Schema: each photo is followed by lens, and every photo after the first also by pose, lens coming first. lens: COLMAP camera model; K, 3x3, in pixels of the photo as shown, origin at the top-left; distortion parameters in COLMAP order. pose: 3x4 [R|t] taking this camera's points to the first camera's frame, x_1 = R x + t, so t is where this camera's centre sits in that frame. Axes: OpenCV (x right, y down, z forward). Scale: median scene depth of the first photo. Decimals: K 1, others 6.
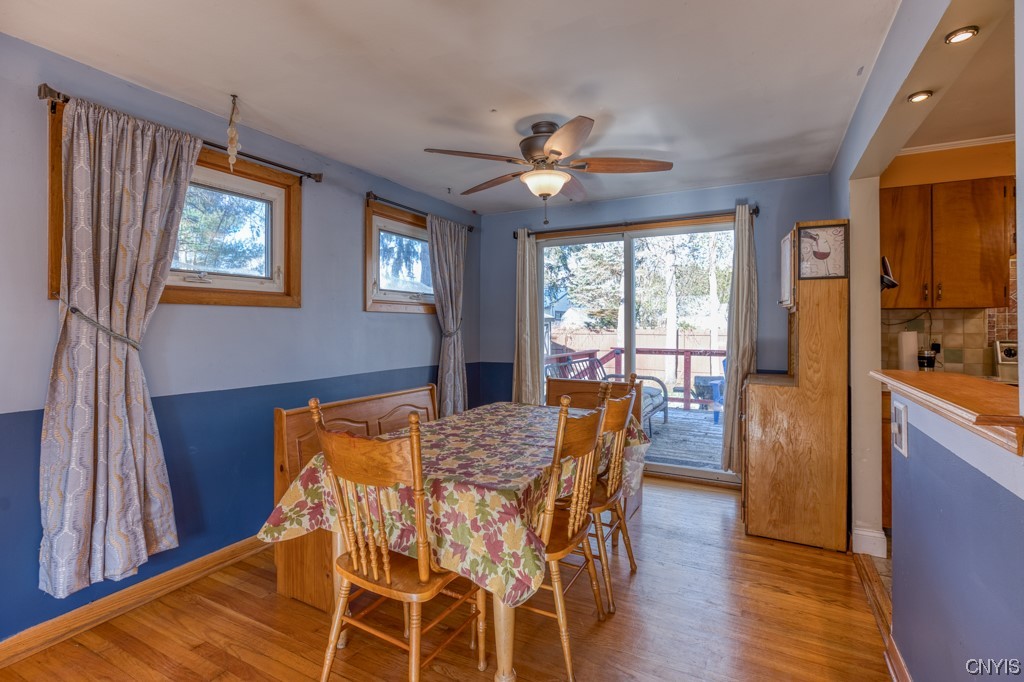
lens RADIAL K [[477.5, 0, 509.7], [0, 477.5, 321.5], [0, 0, 1]] dist [-0.023755, 0.011796]
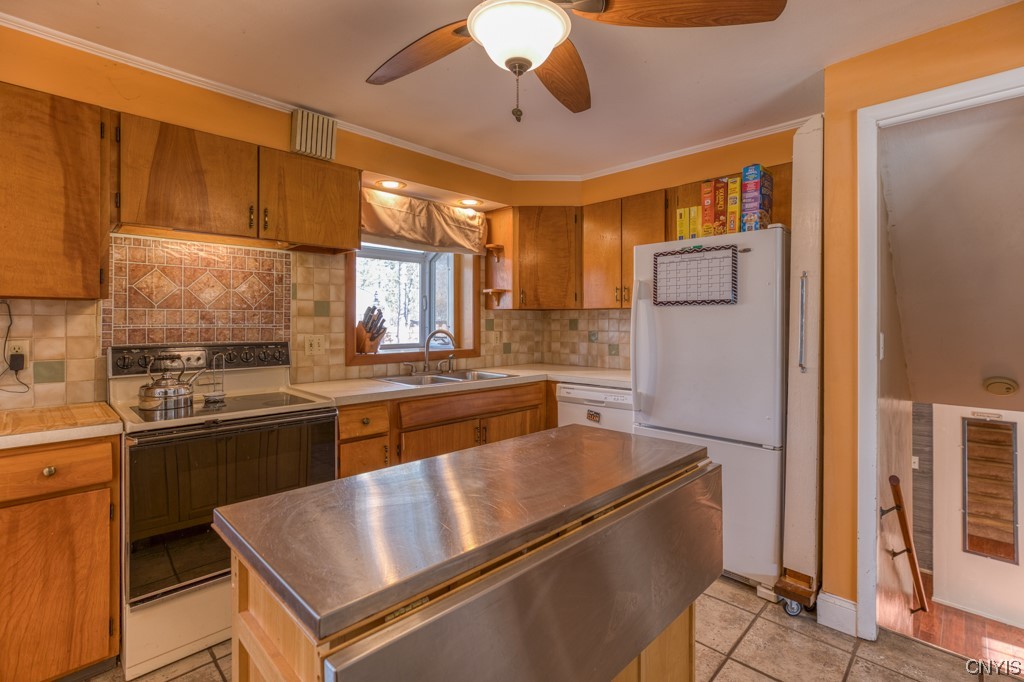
lens RADIAL K [[477.5, 0, 514.4], [0, 477.5, 319.4], [0, 0, 1]] dist [-0.023755, 0.011796]
pose [[0.284852, 0.002531, 0.958568, 0.566190], [-0.008675, 0.999962, -0.000063, -0.005297], [-0.958532, -0.008298, 0.284864, 0.230634]]
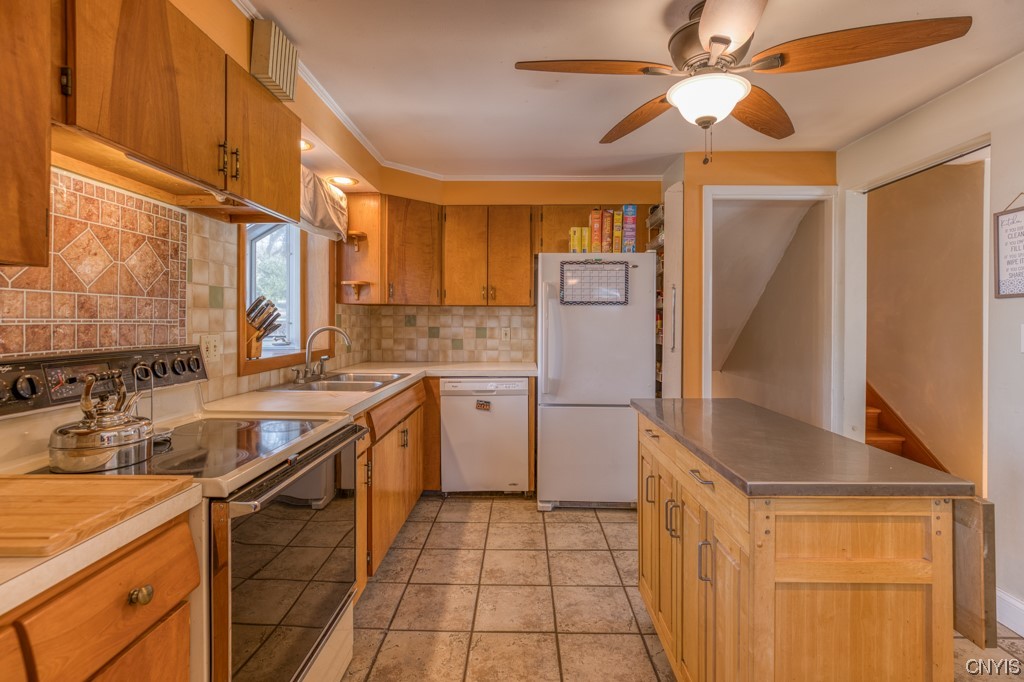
lens RADIAL K [[477.5, 0, 512.5], [0, 477.5, 320.4], [0, 0, 1]] dist [-0.023755, 0.011796]
pose [[-0.451750, -0.004453, 0.892134, 0.582072], [-0.012494, 0.999921, -0.001336, 0.005779], [-0.892057, -0.011749, -0.451770, 0.851787]]
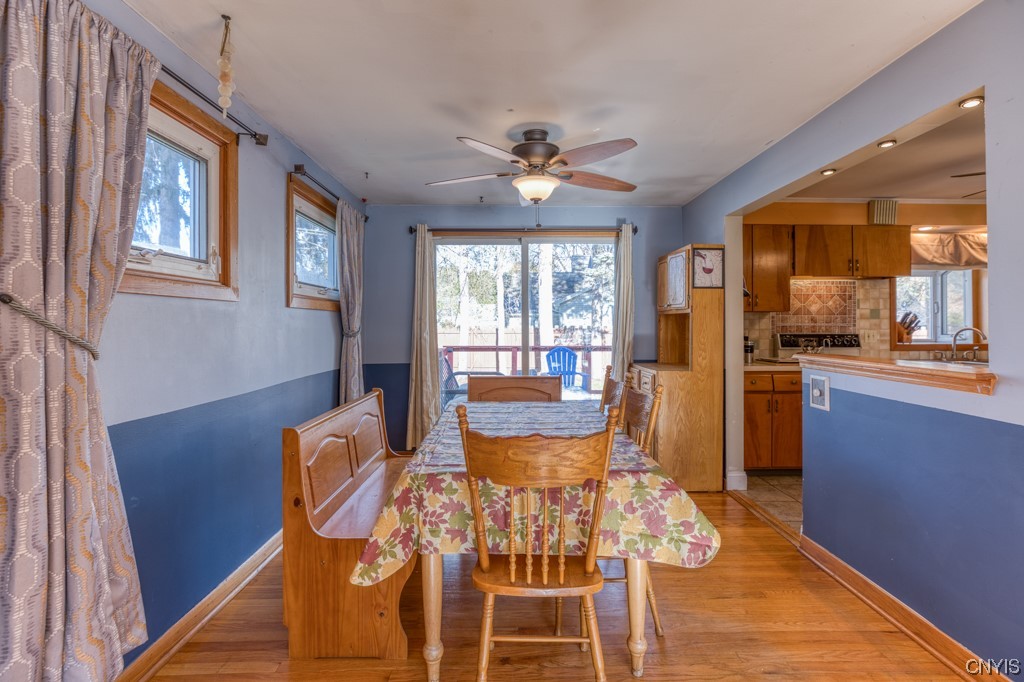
lens RADIAL K [[477.5, 0, 514.0], [0, 477.5, 321.7], [0, 0, 1]] dist [-0.023755, 0.011796]
pose [[0.873450, 0.001454, 0.486912, -0.458410], [-0.002512, 0.999996, 0.001522, 0.002430], [-0.486907, -0.002552, 0.873450, 0.102603]]
